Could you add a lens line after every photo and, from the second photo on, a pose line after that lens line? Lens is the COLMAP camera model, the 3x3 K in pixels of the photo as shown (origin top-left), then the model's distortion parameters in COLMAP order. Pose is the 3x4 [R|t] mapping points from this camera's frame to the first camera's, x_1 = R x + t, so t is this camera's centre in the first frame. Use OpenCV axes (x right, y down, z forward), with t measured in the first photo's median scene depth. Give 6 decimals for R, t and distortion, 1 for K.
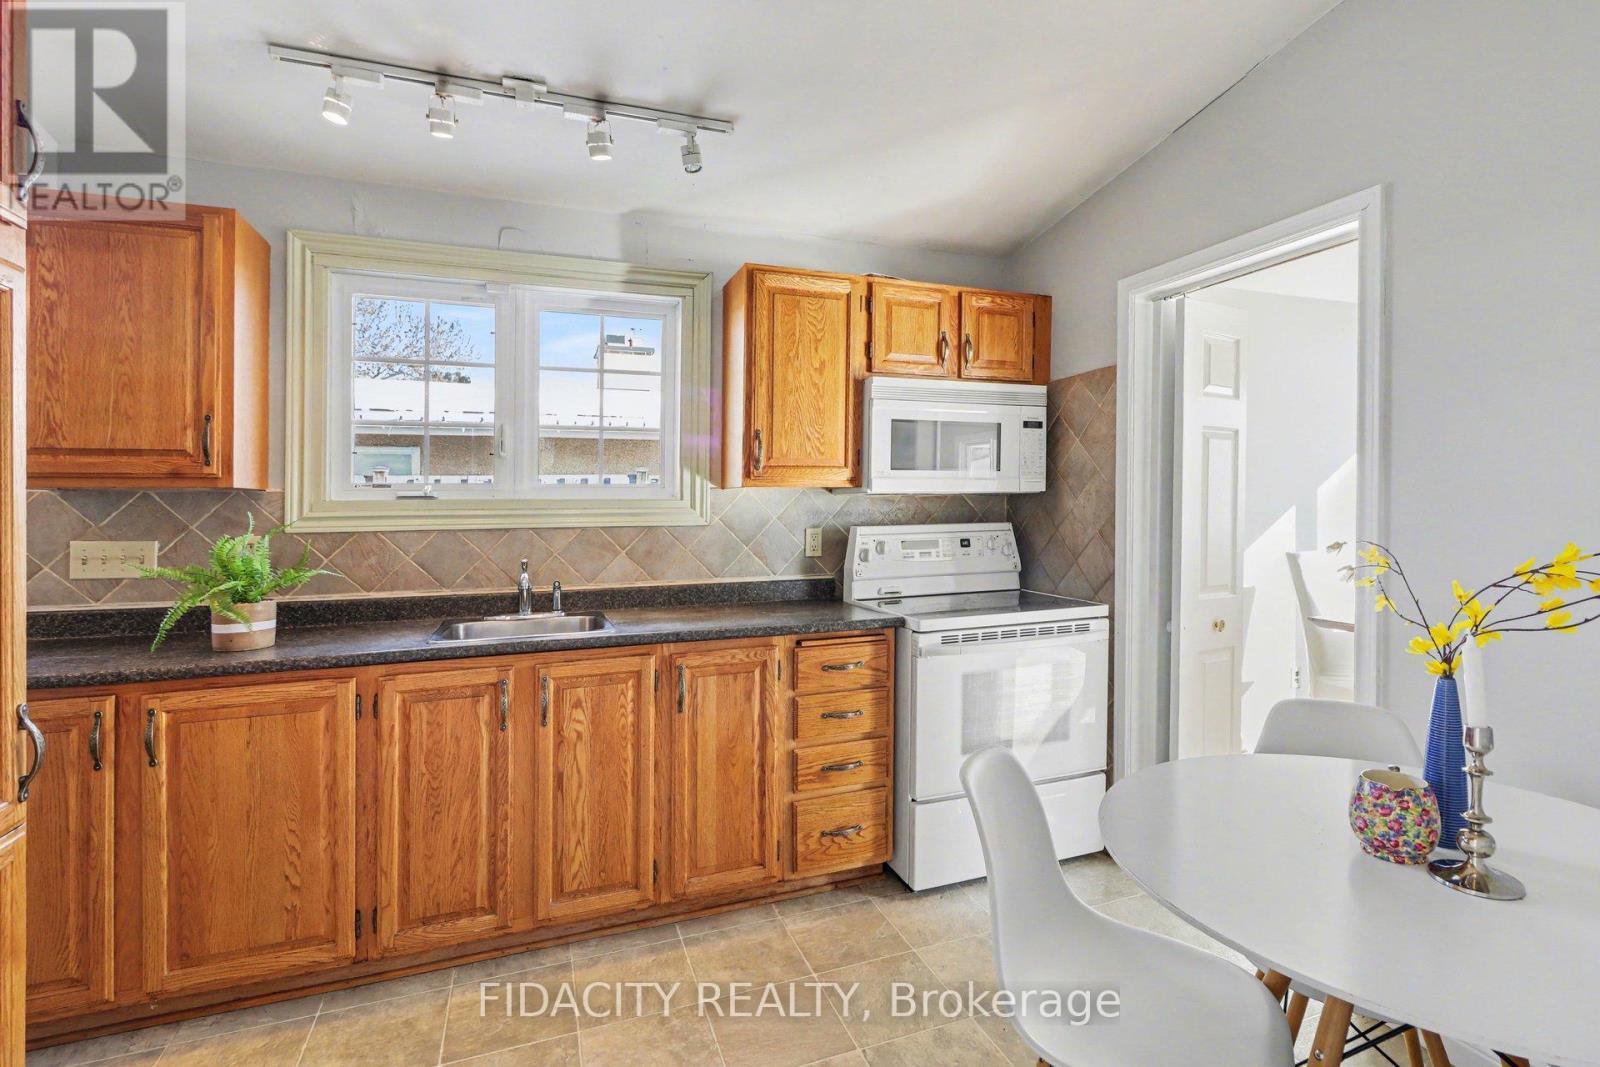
lens RADIAL K [[736.0, 0, 816.2], [0, 736.0, 501.9], [0, 0, 1]] dist [-0.000131, 0.000366]
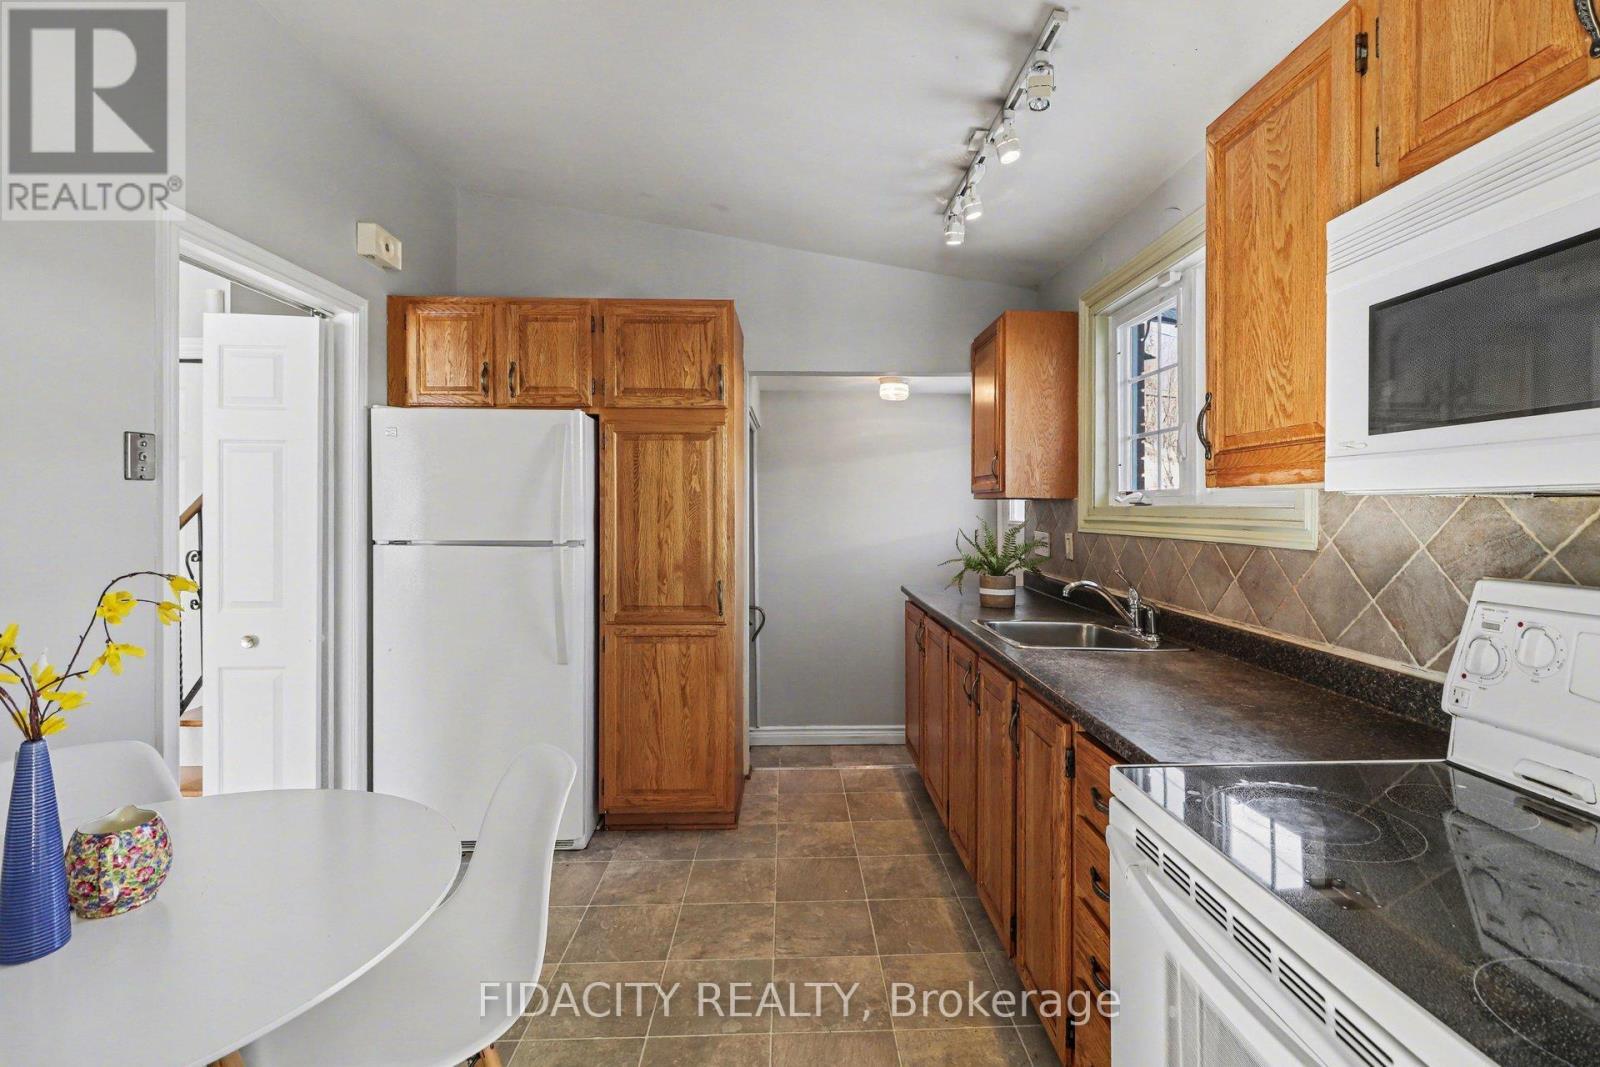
lens RADIAL K [[747.4, 0, 820.4], [0, 747.4, 495.1], [0, 0, 1]] dist [0.000248, 0.000096]
pose [[-0.296391, -0.008068, -0.955033, 0.578552], [0.007429, 0.999915, -0.010753, -0.010406], [0.955038, -0.010282, -0.296306, 0.844951]]
